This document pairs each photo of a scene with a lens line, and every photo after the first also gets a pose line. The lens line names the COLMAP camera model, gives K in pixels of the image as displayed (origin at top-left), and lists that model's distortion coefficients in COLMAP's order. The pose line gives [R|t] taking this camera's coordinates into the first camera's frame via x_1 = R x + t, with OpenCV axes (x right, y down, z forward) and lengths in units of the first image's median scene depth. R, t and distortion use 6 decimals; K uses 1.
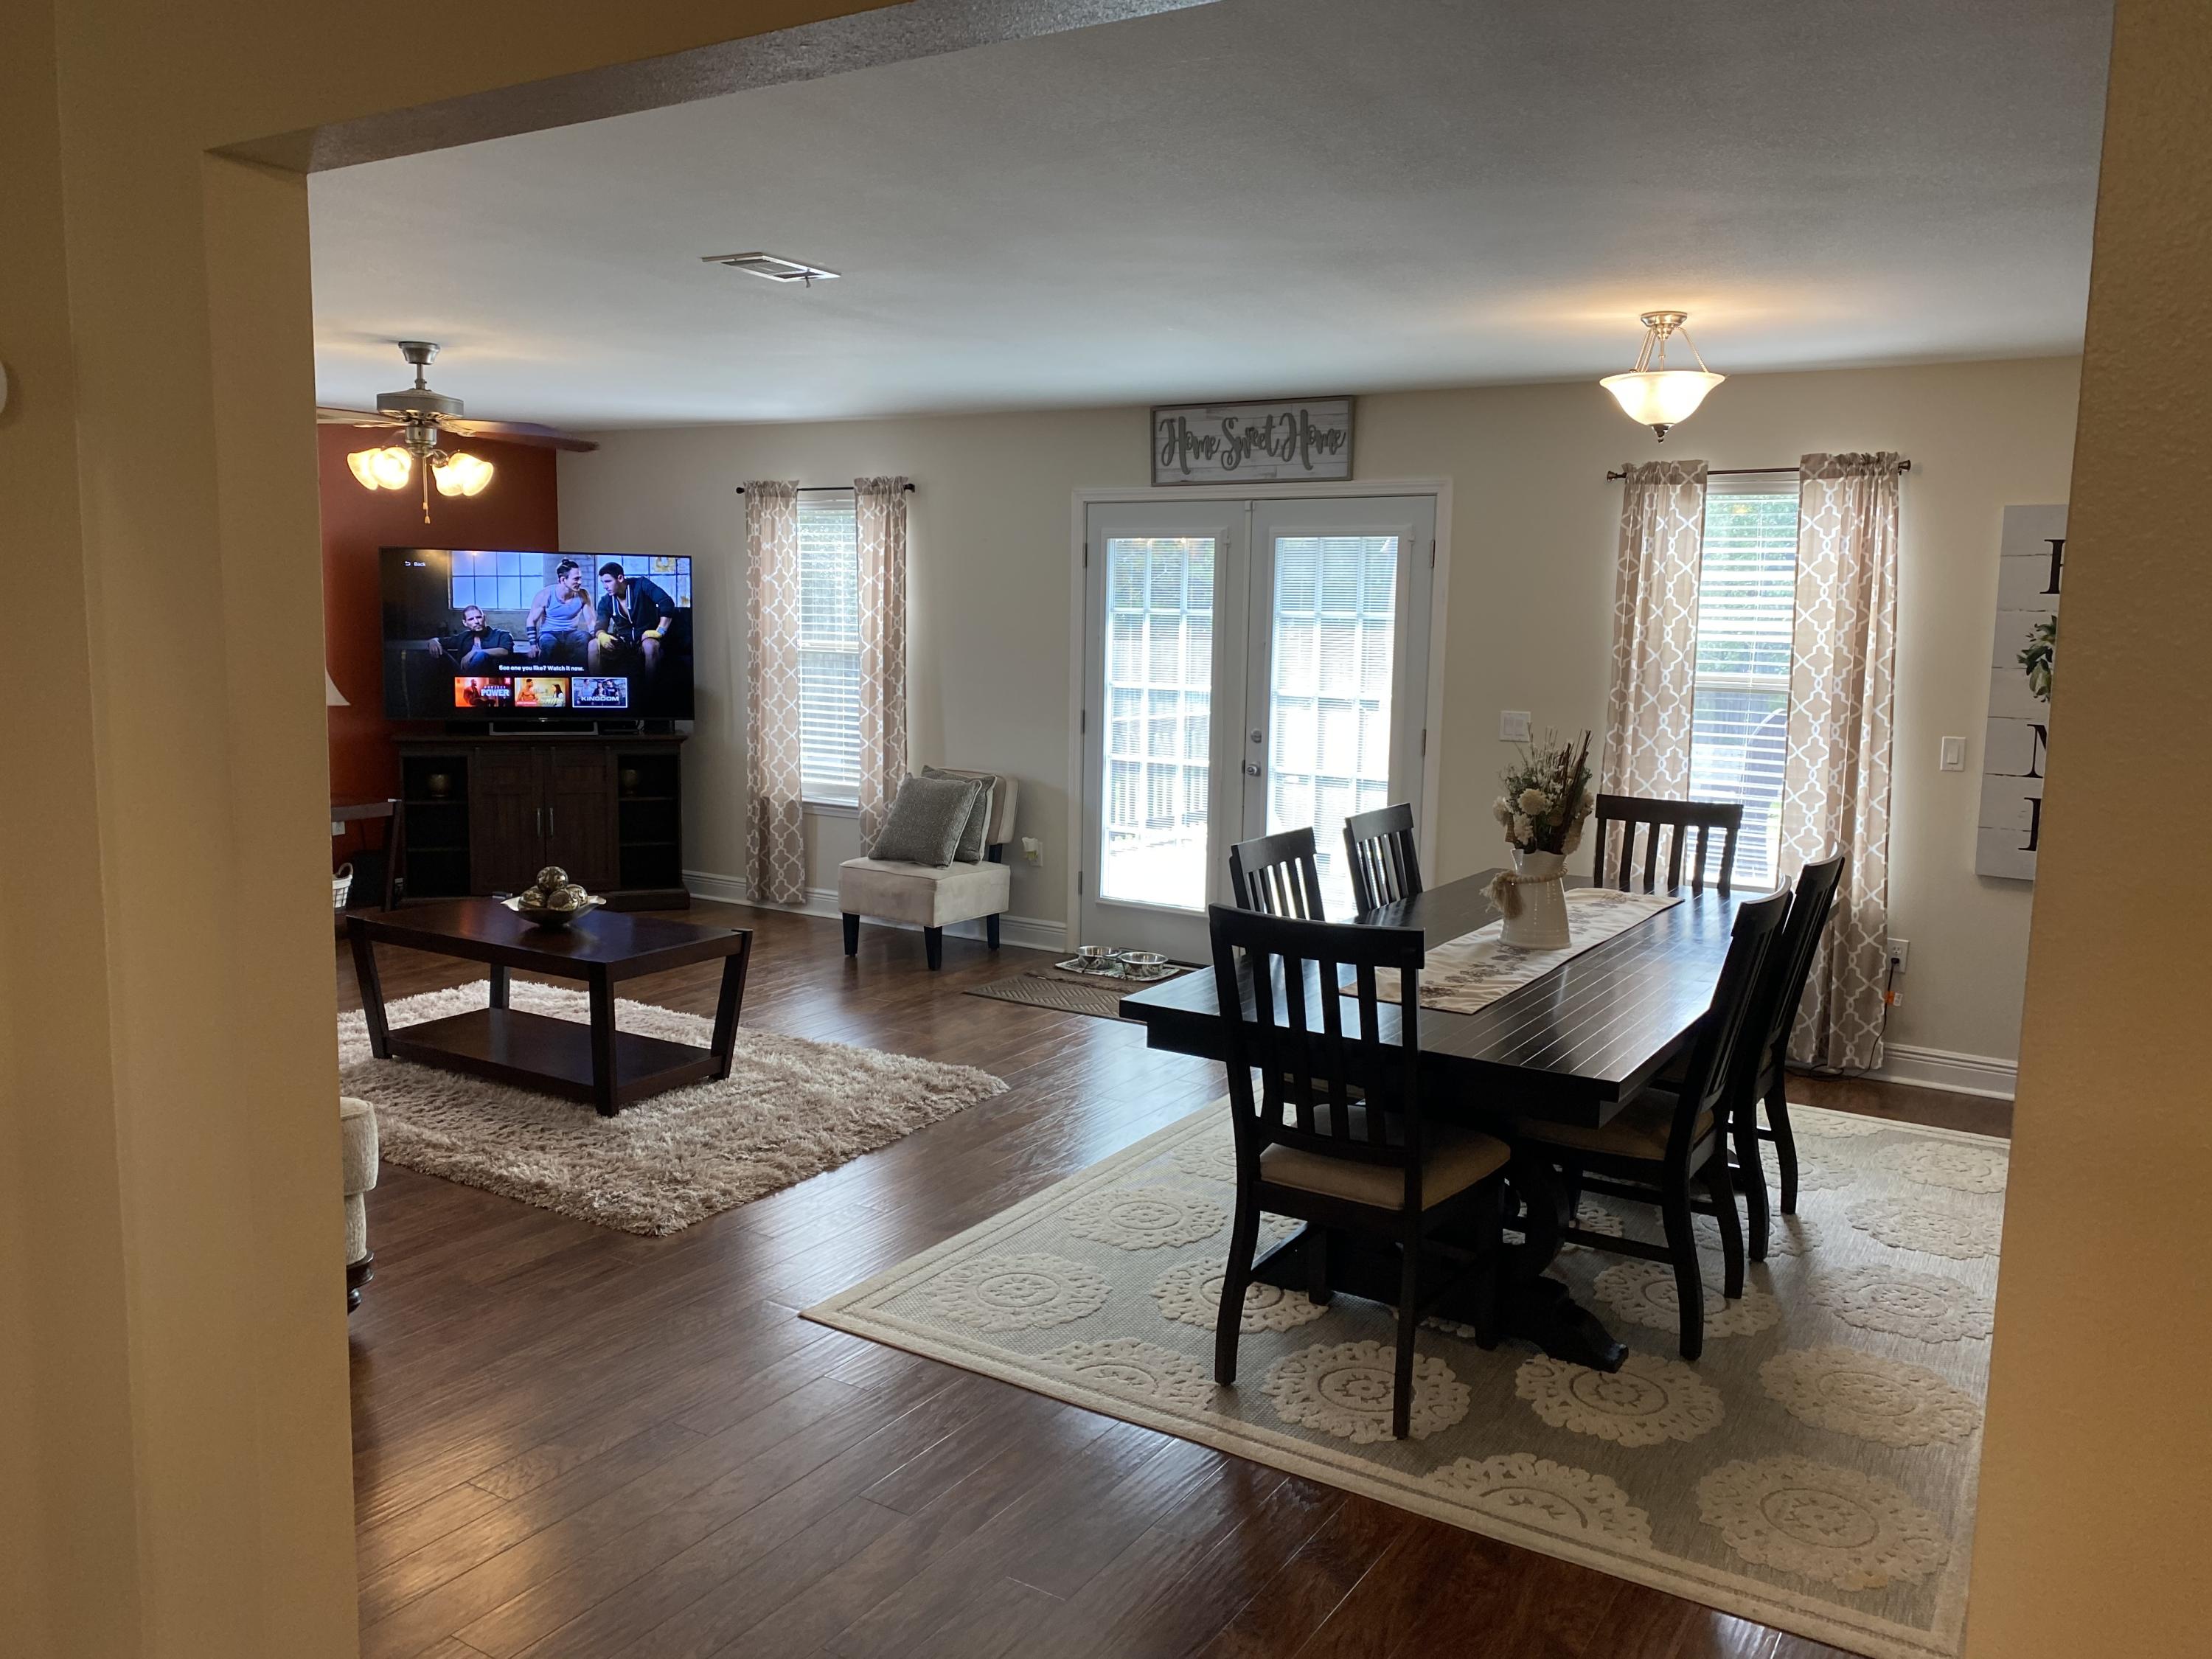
lens RADIAL K [[1687.9, 0, 1114.0], [0, 1687.9, 844.4], [0, 0, 1]] dist [0.013221, -0.021547]
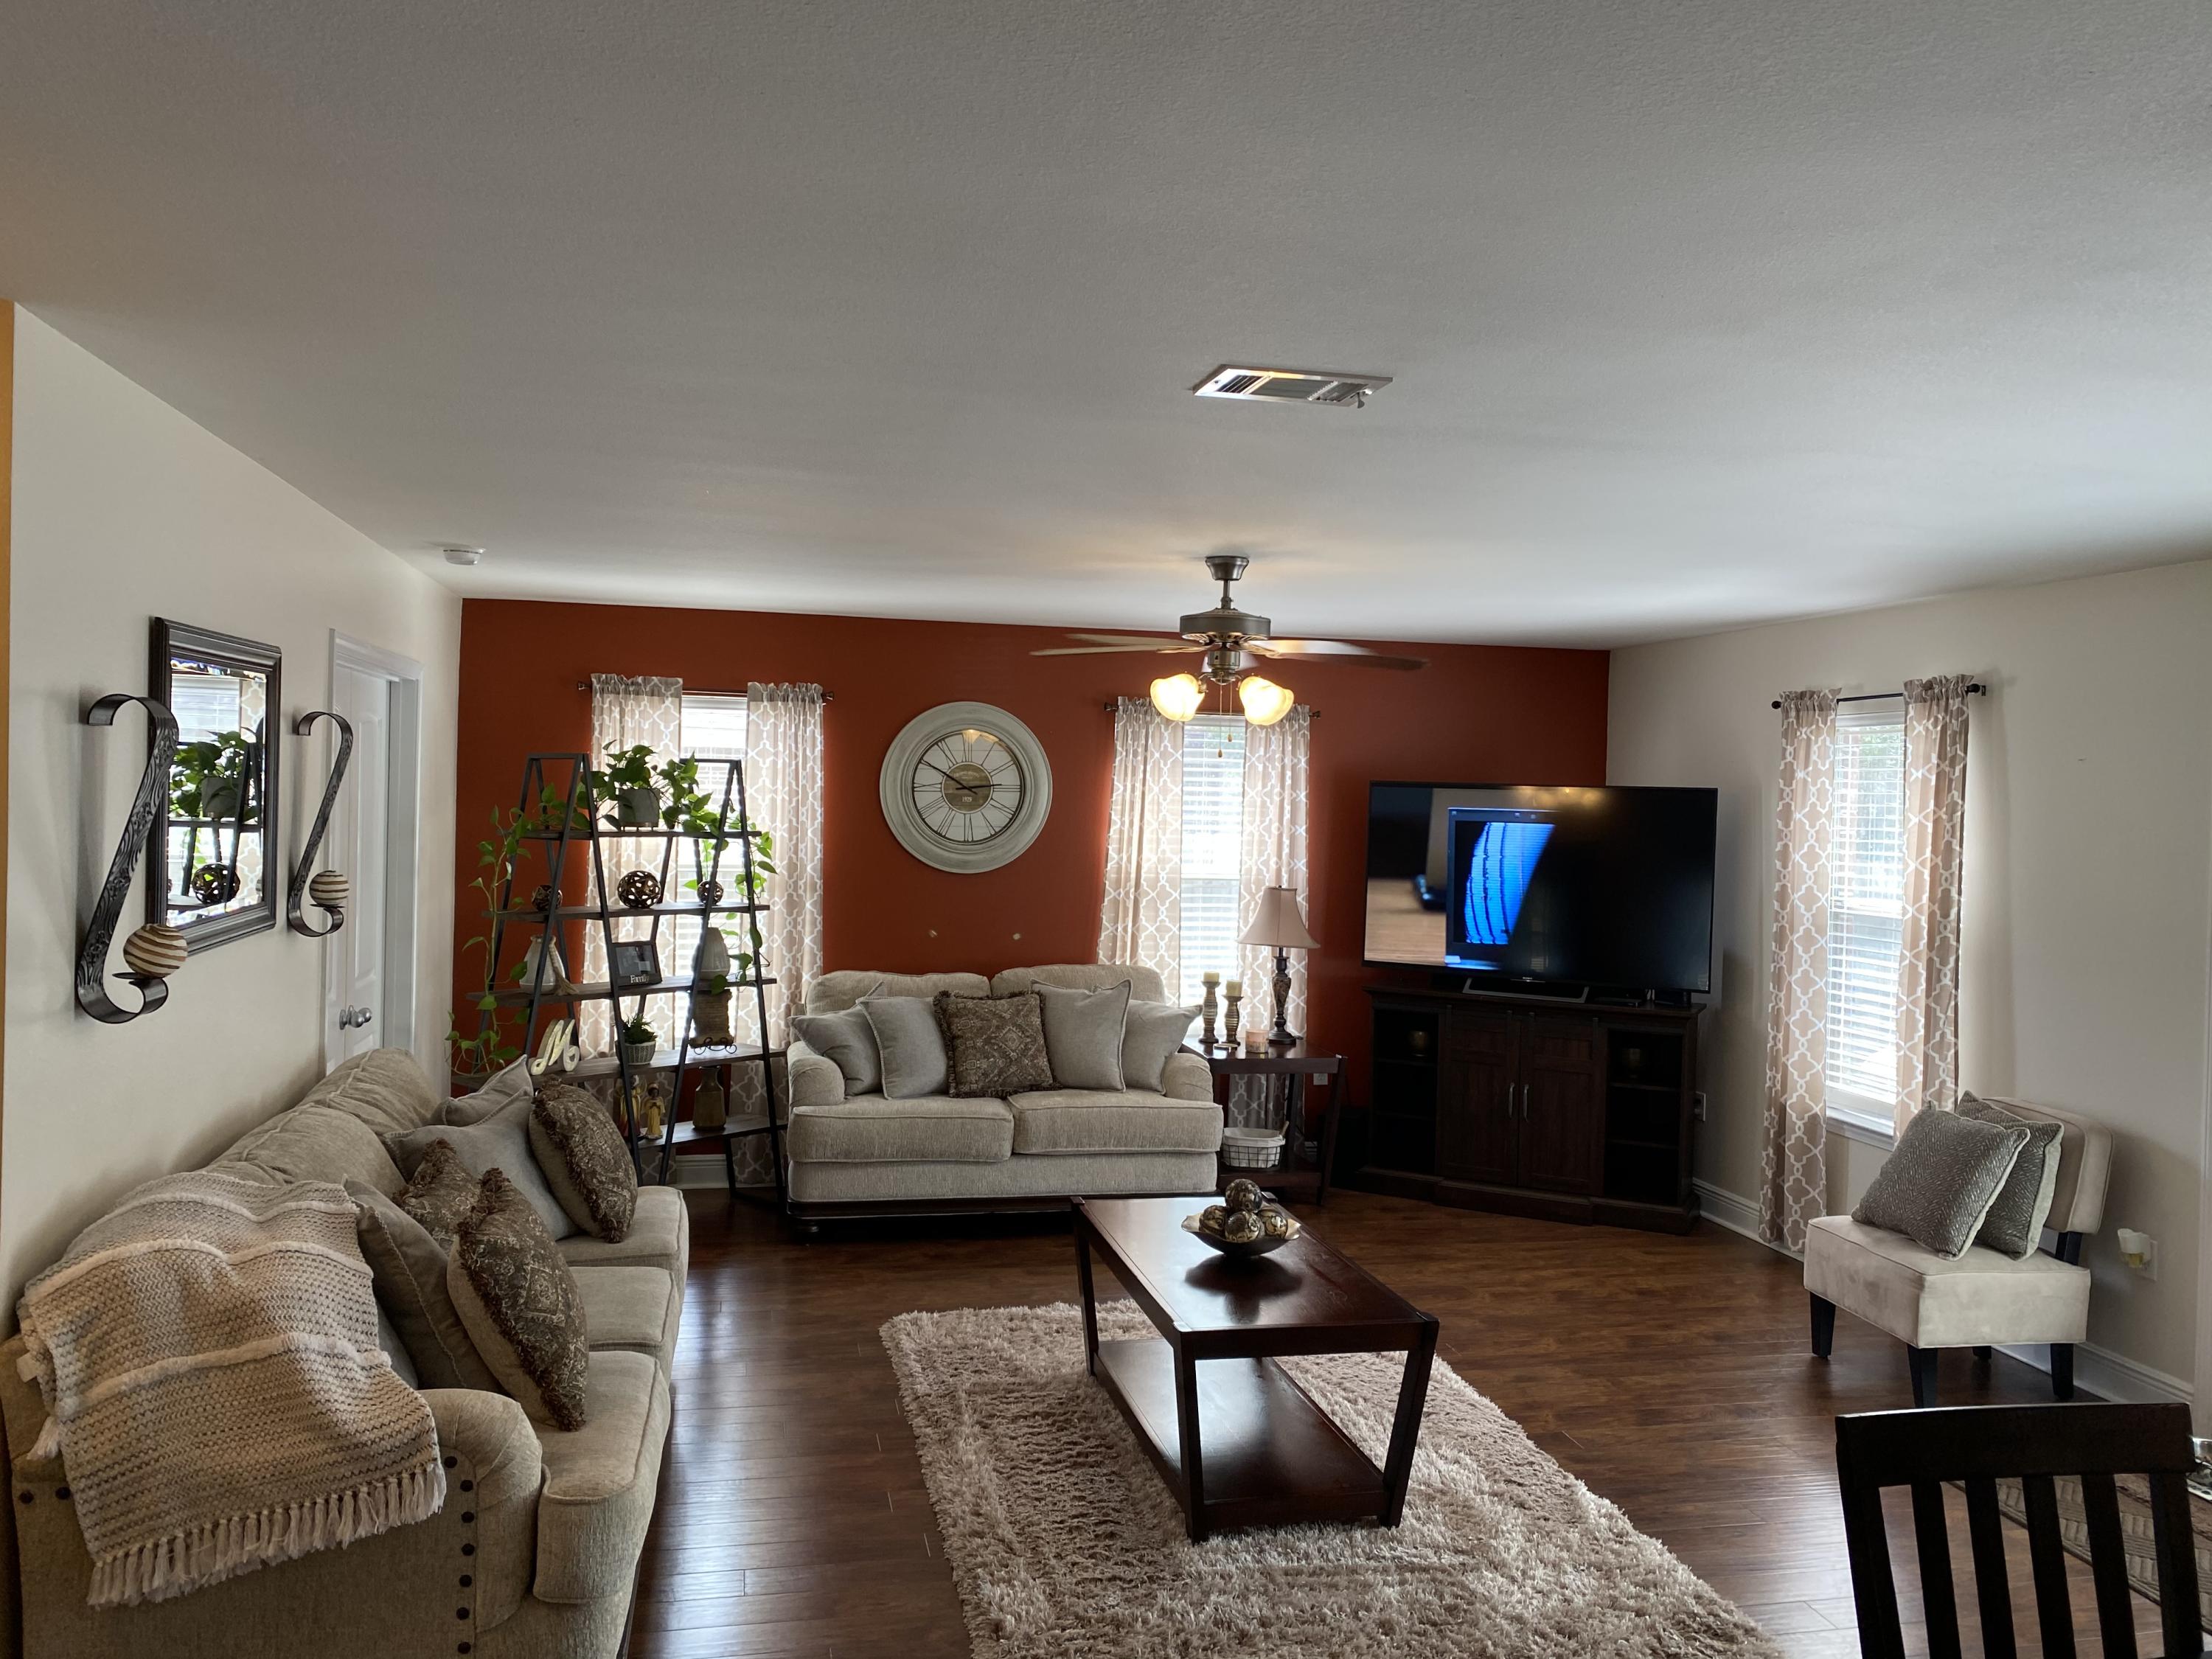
lens RADIAL K [[1687.9, 0, 1098.3], [0, 1687.9, 807.7], [0, 0, 1]] dist [0.013221, -0.021547]
pose [[0.689266, 0.001452, -0.724507, 0.135922], [-0.112262, 0.988135, -0.104821, -0.048474], [0.715758, 0.153584, 0.681250, 0.269282]]
